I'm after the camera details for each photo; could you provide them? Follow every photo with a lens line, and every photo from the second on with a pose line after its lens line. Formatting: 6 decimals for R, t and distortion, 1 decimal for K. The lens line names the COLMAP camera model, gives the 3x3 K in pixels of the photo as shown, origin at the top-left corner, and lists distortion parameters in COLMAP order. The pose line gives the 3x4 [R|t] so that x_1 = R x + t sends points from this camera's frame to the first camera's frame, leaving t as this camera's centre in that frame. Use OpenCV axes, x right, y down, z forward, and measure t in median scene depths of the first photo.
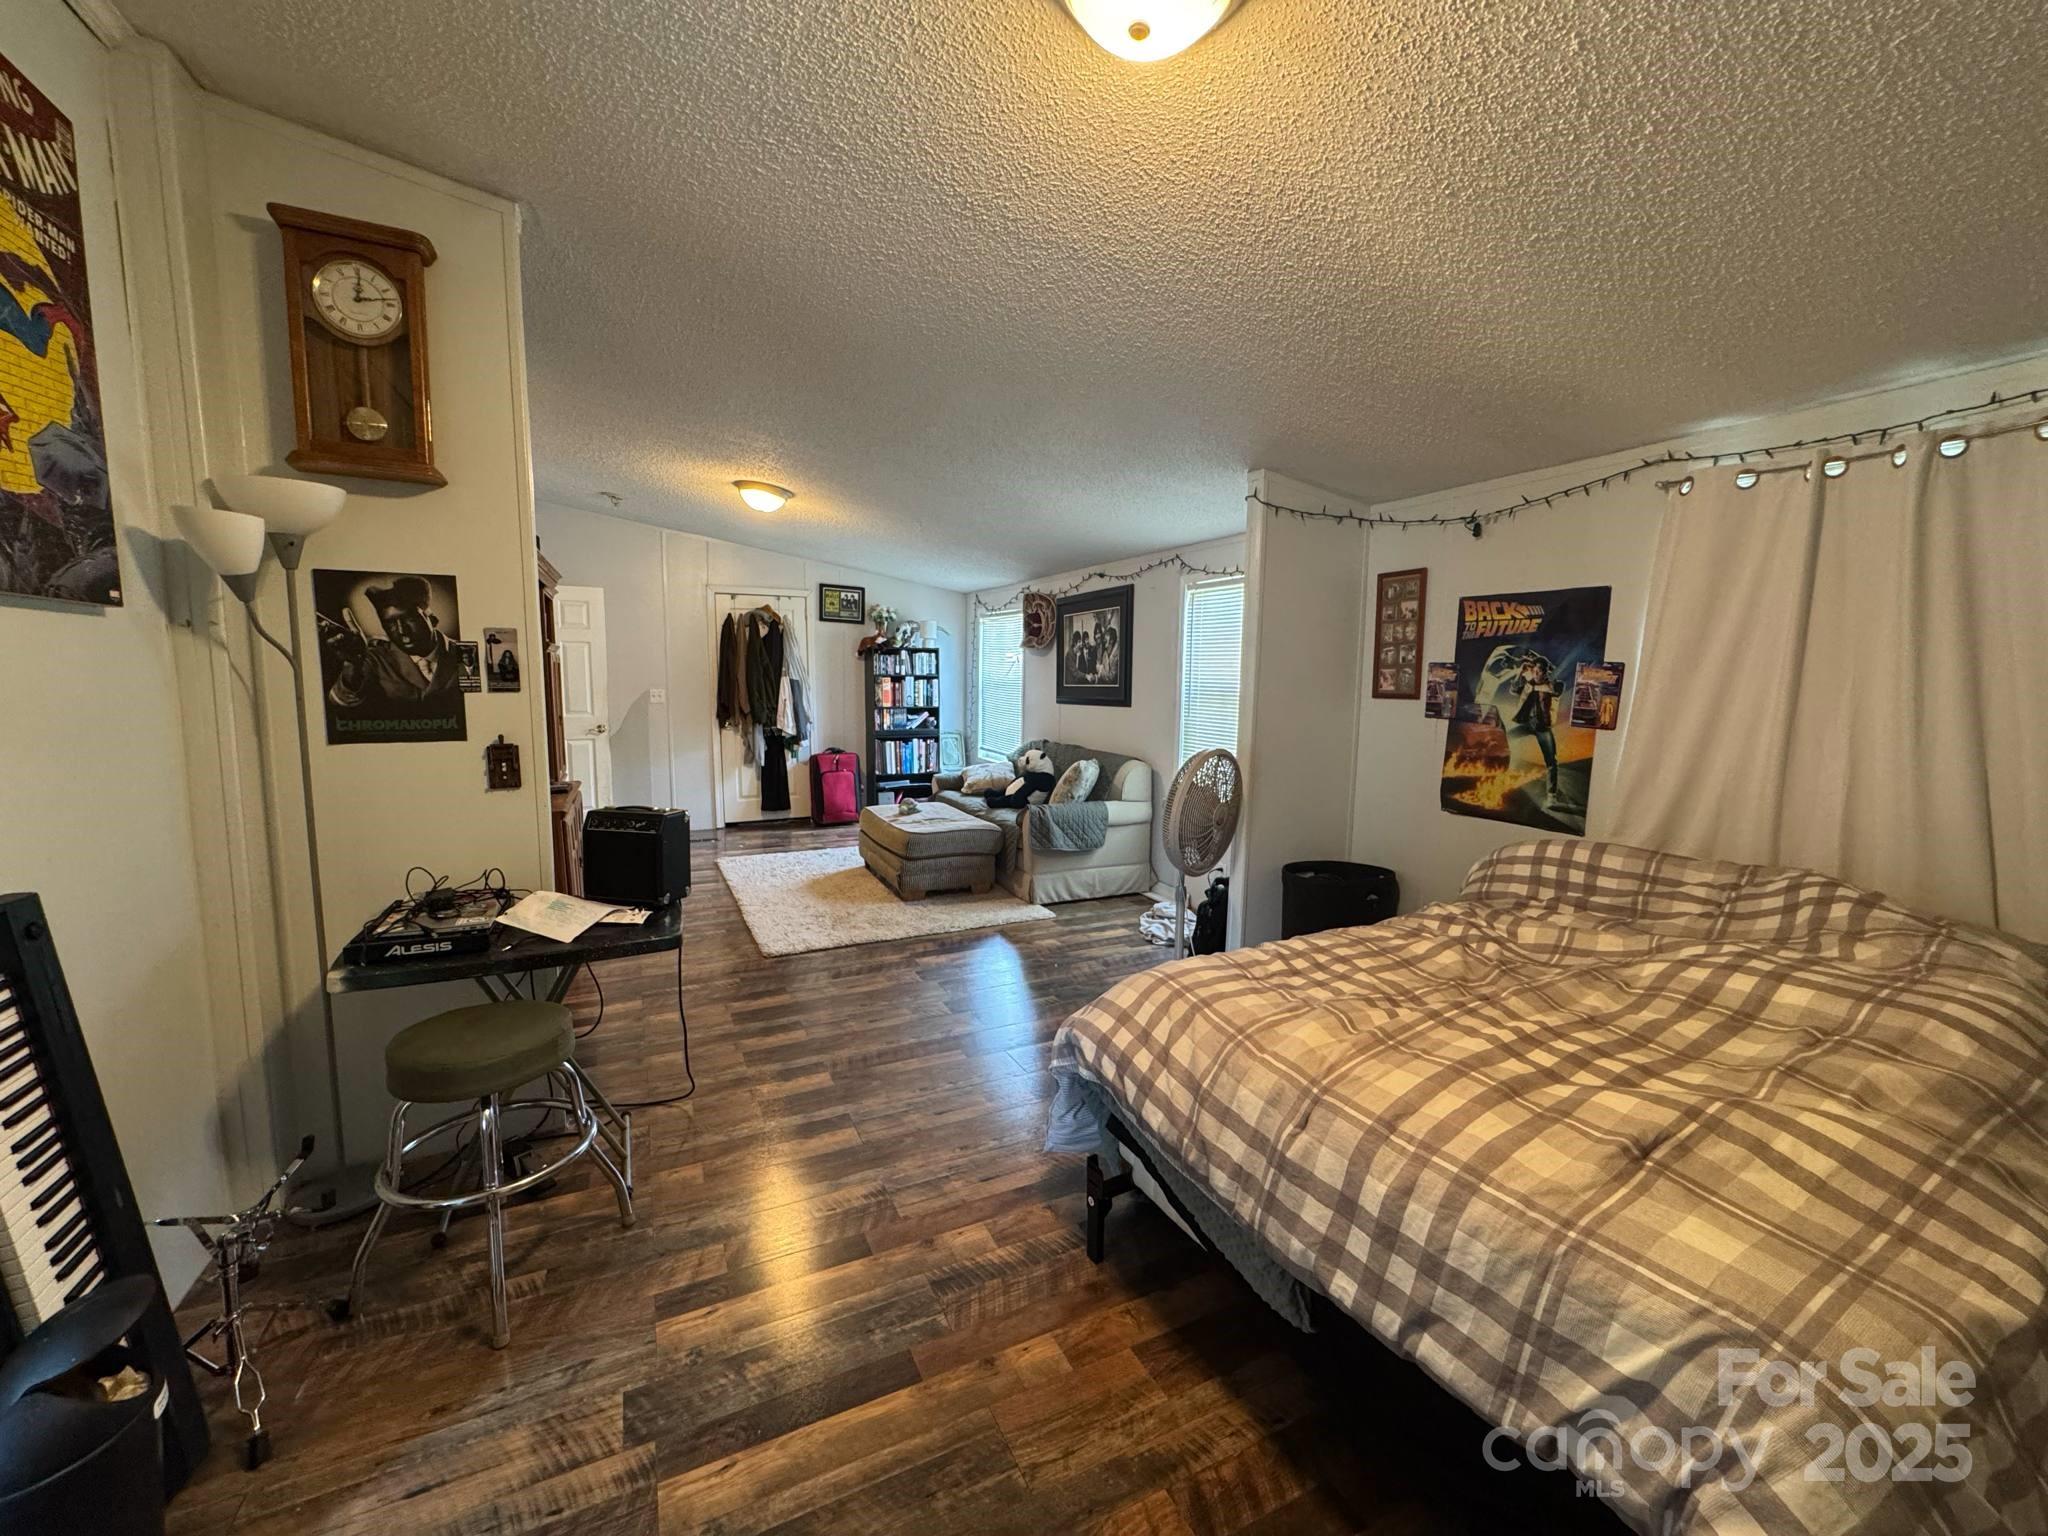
lens RADIAL K [[828.1, 0, 1024.0], [0, 828.1, 768.0], [0, 0, 1]] dist [-0.000311, -0.000006]
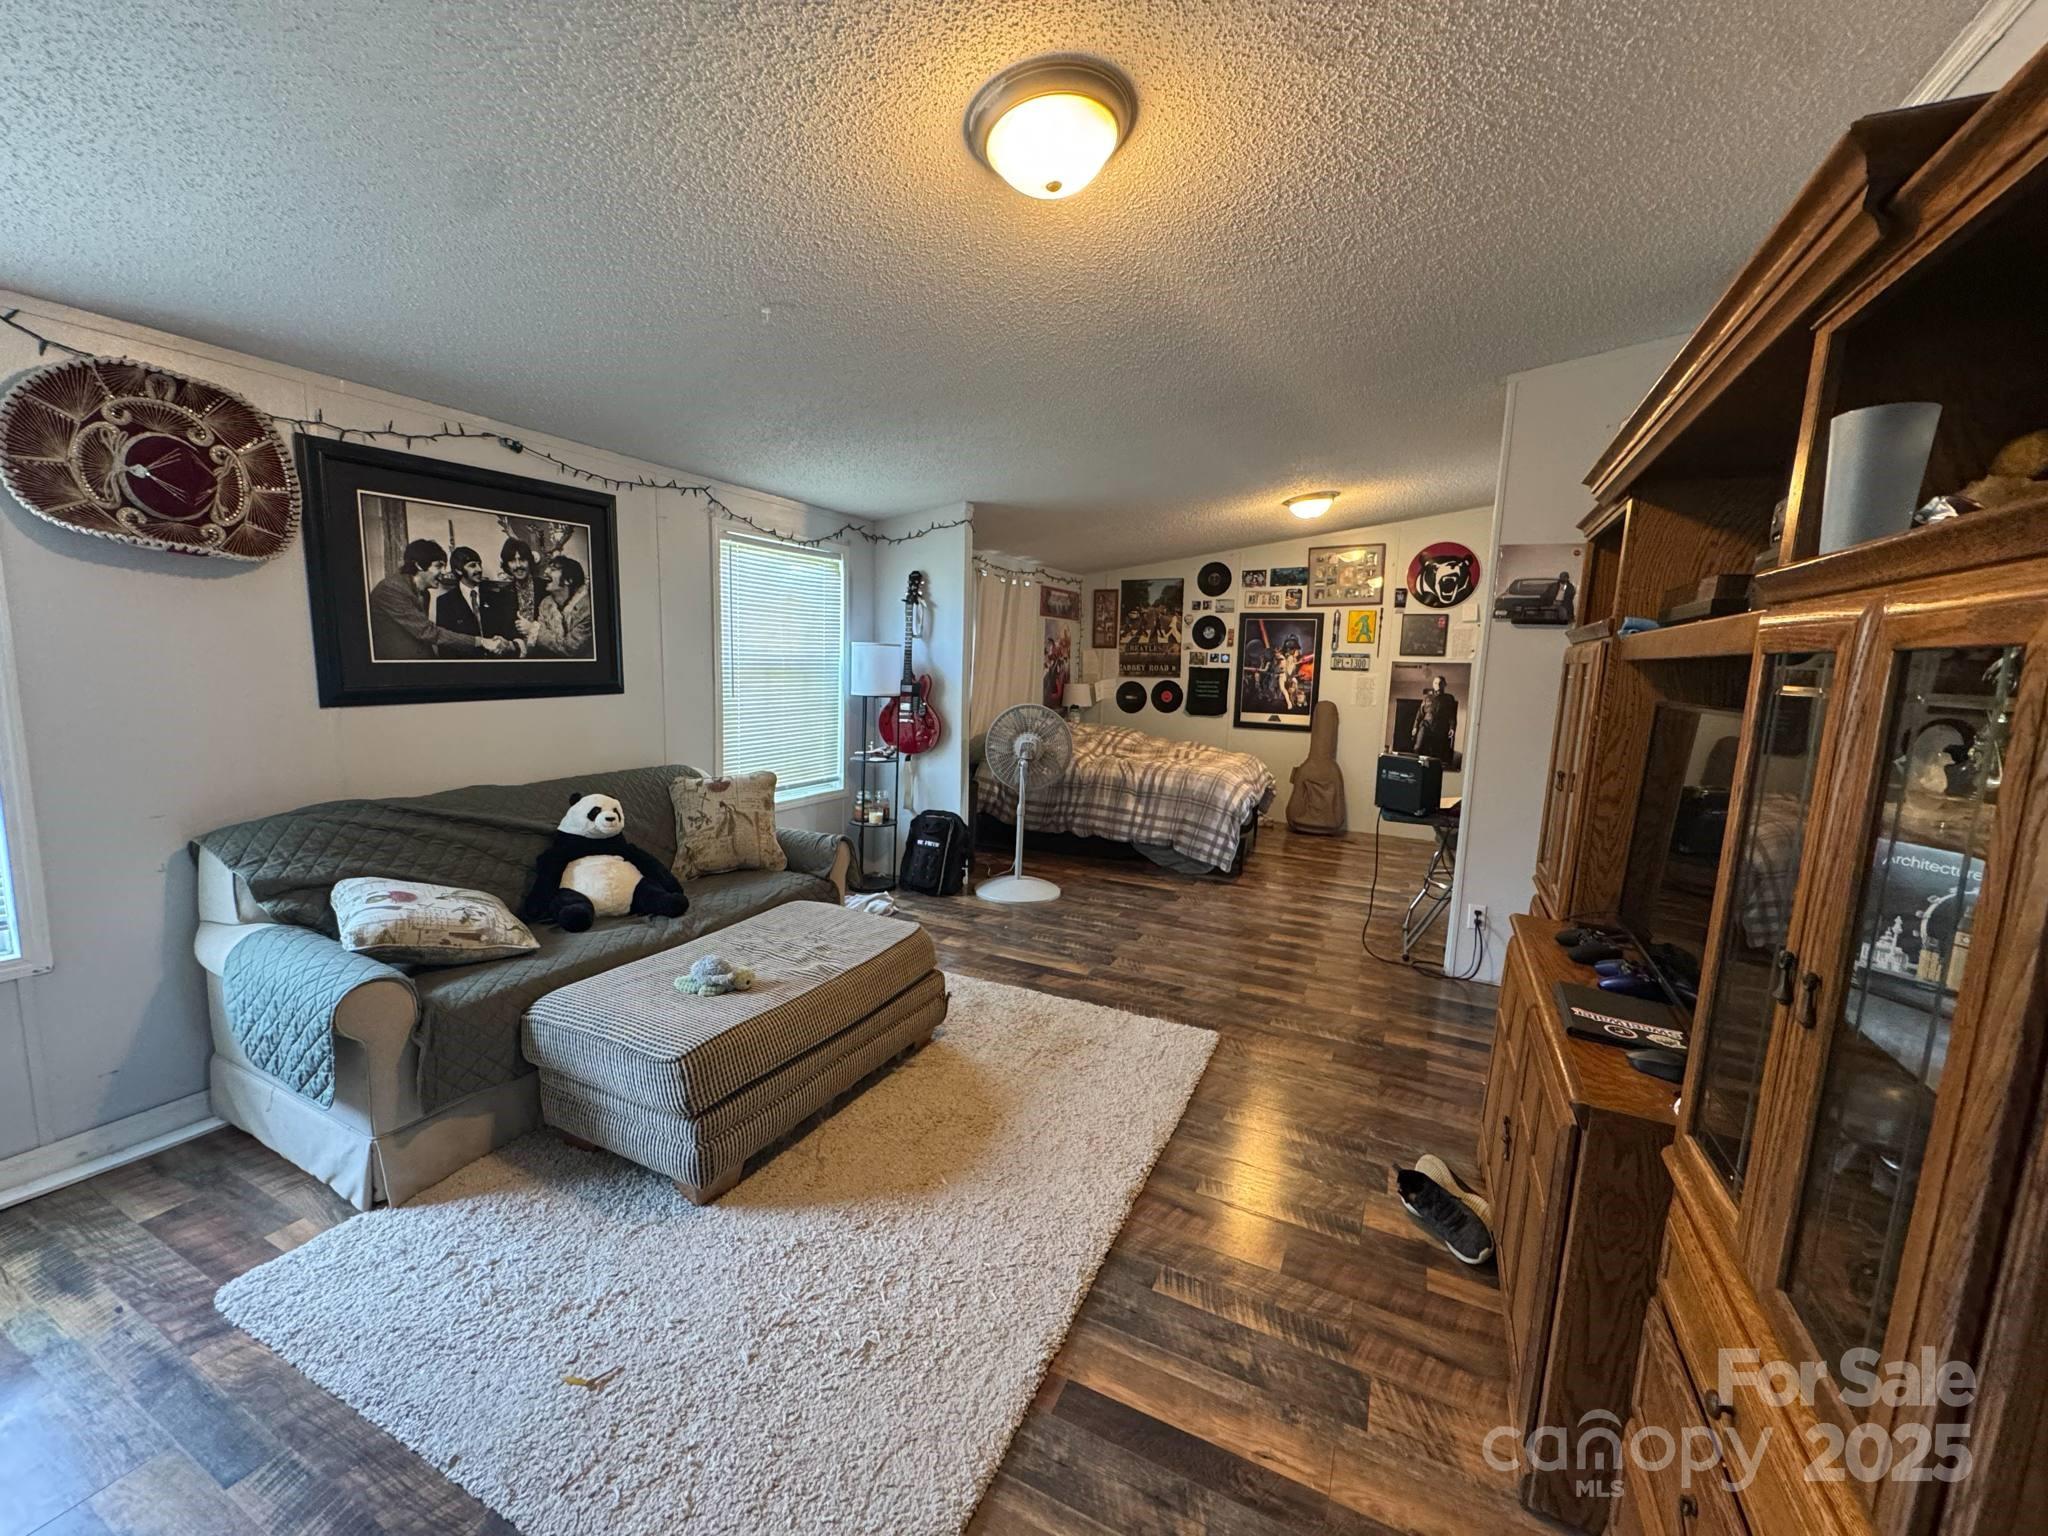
lens RADIAL K [[799.6, 0, 1024.0], [0, 799.6, 768.0], [0, 0, 1]] dist [0.000869, -0.000024]
pose [[-0.620414, -0.137799, 0.772073, -0.517822], [0.053514, 0.974711, 0.216968, -0.128225], [-0.782446, 0.175926, -0.597351, 1.083971]]
